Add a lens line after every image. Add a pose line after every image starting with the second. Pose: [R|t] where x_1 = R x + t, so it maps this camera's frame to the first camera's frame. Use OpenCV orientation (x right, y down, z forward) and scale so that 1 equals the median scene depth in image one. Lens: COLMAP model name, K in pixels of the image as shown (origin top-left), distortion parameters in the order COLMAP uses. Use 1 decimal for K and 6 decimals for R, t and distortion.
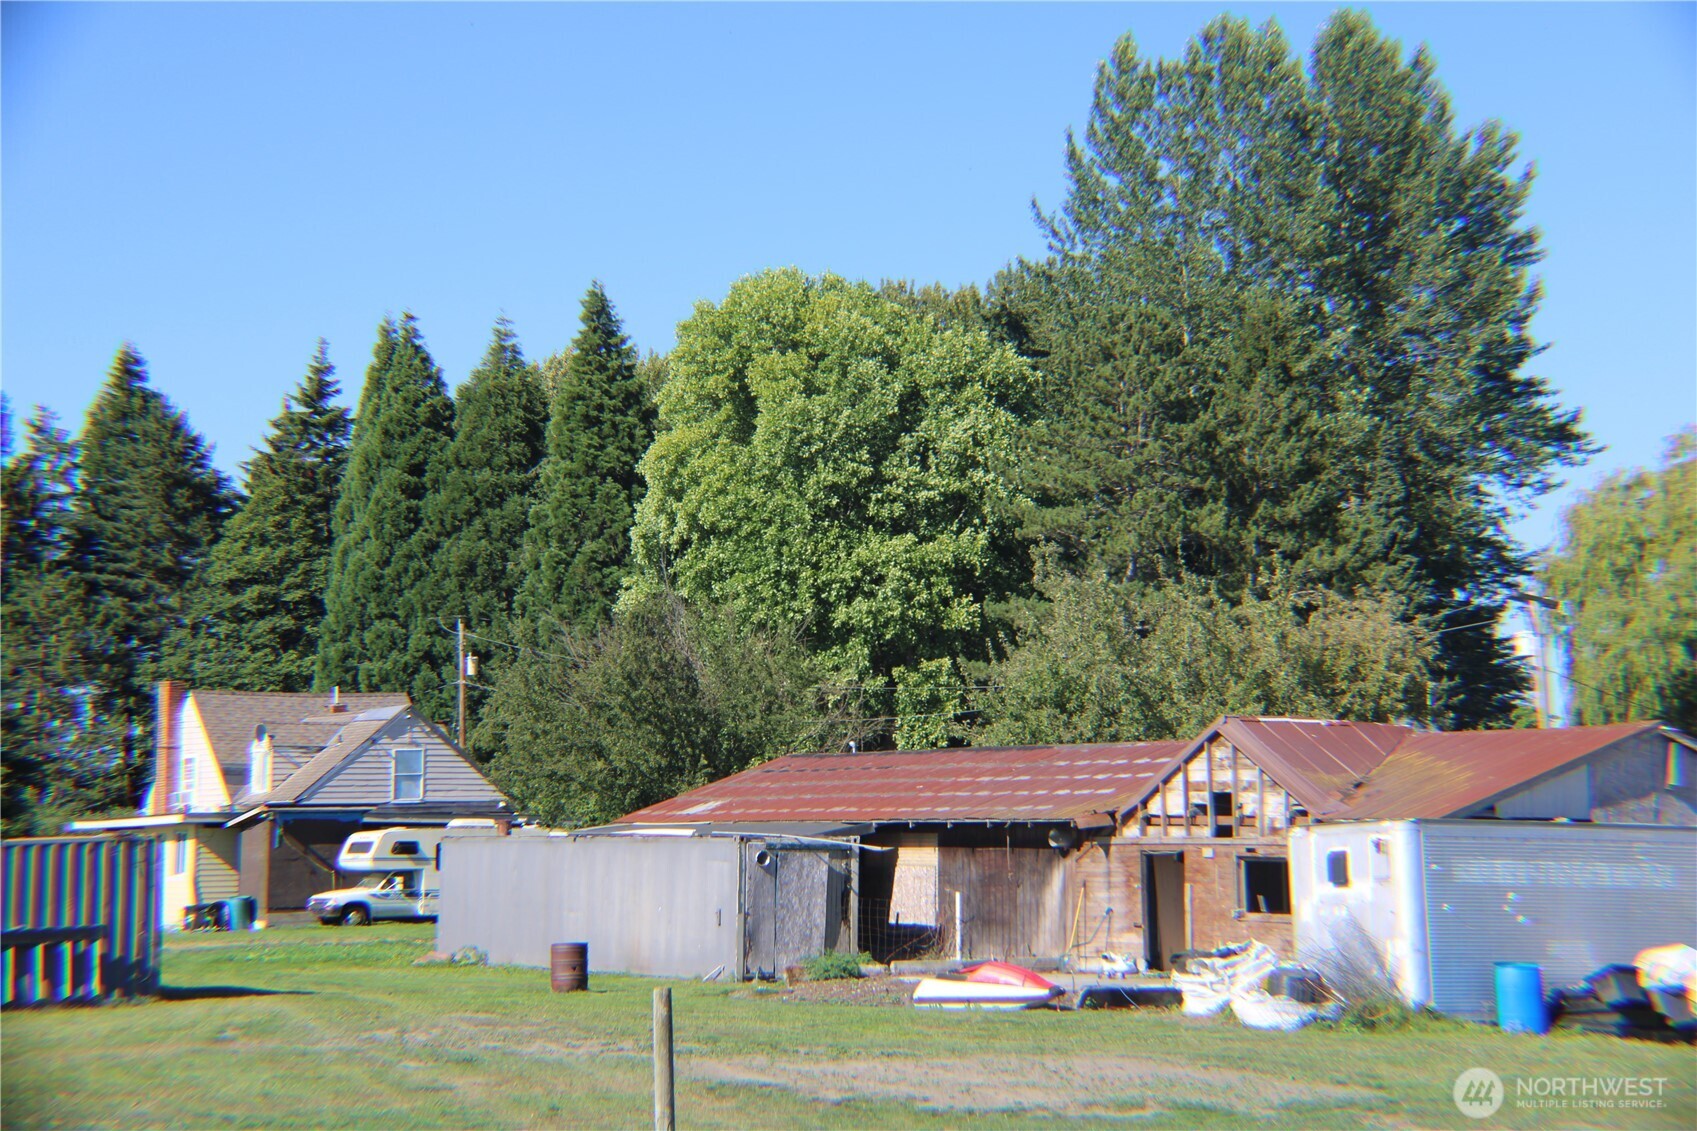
lens RADIAL K [[2431.2, 0, 848.5], [0, 2431.2, 565.5], [0, 0, 1]] dist [0.152709, -0.021474]
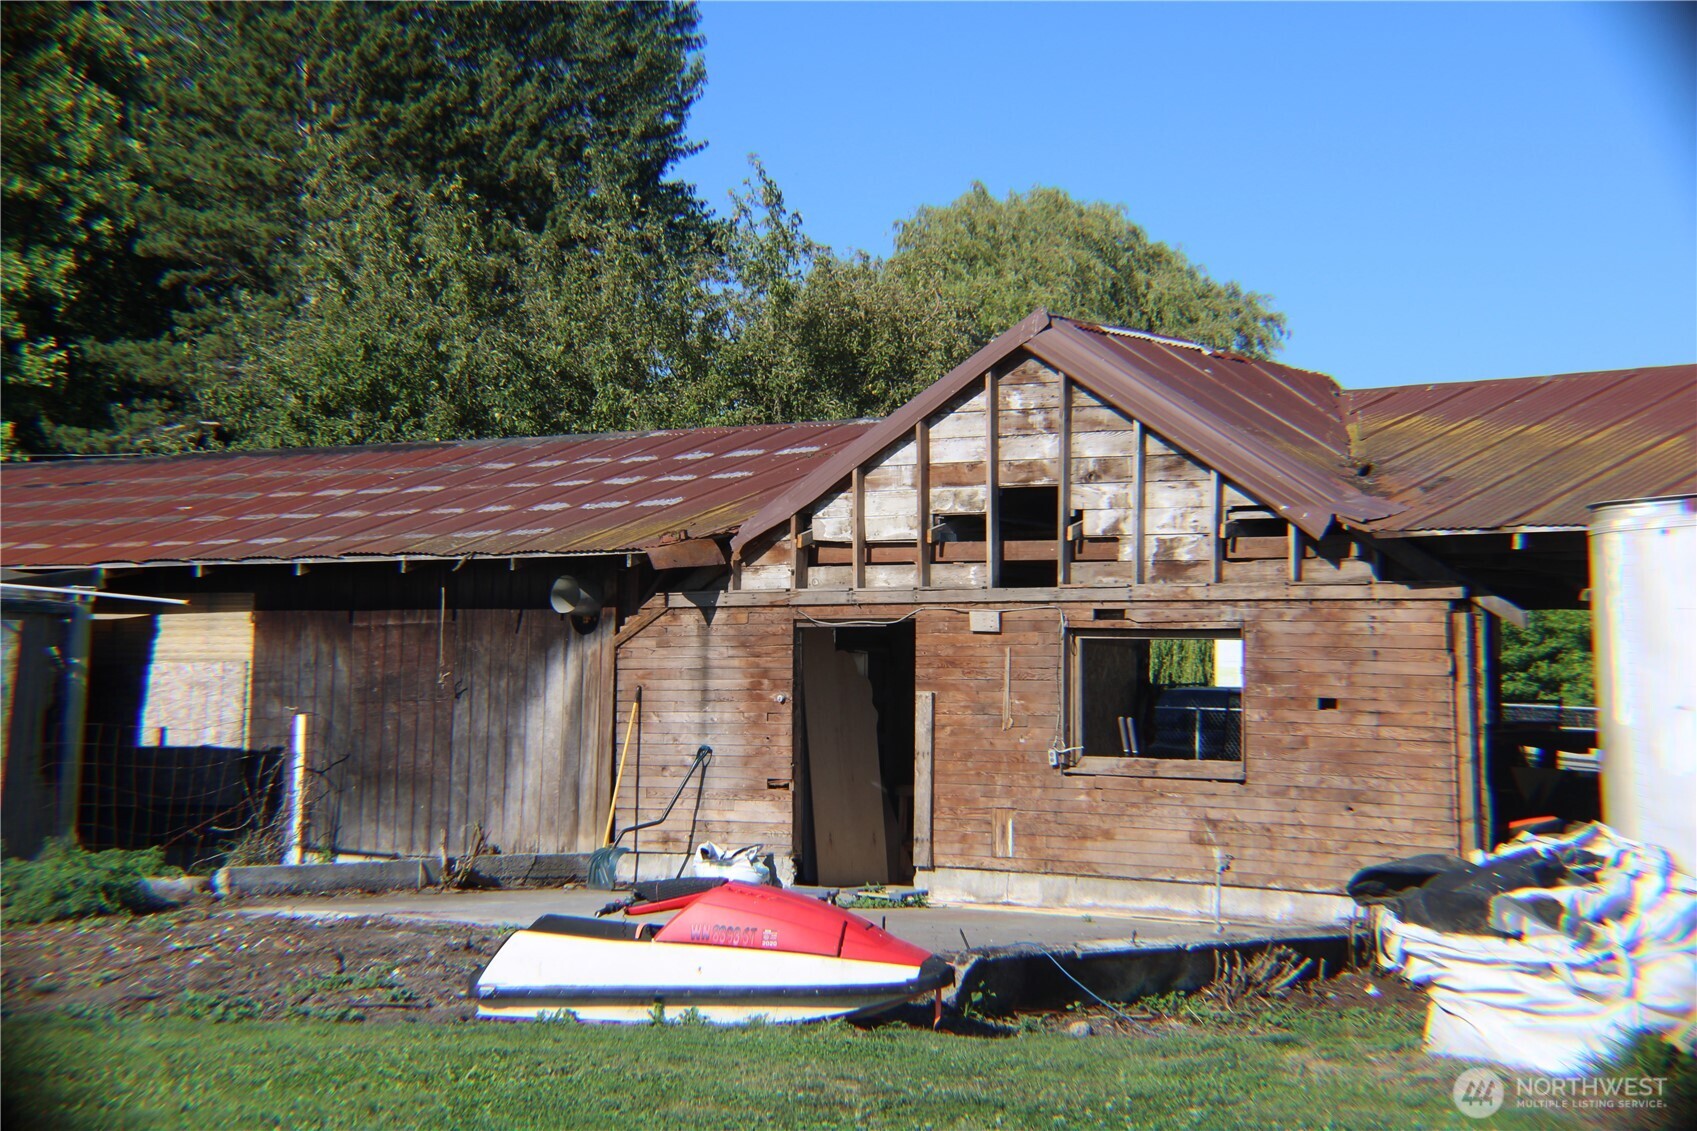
lens RADIAL K [[2813.7, 0, 811.7], [0, 2813.7, 537.2], [0, 0, 1]] dist [-0.038097, 4.425437]
pose [[0.944438, 0.041147, 0.326103, -0.046854], [-0.058575, 0.997322, 0.043800, 0.079166], [-0.323428, -0.060467, 0.944319, 0.513544]]
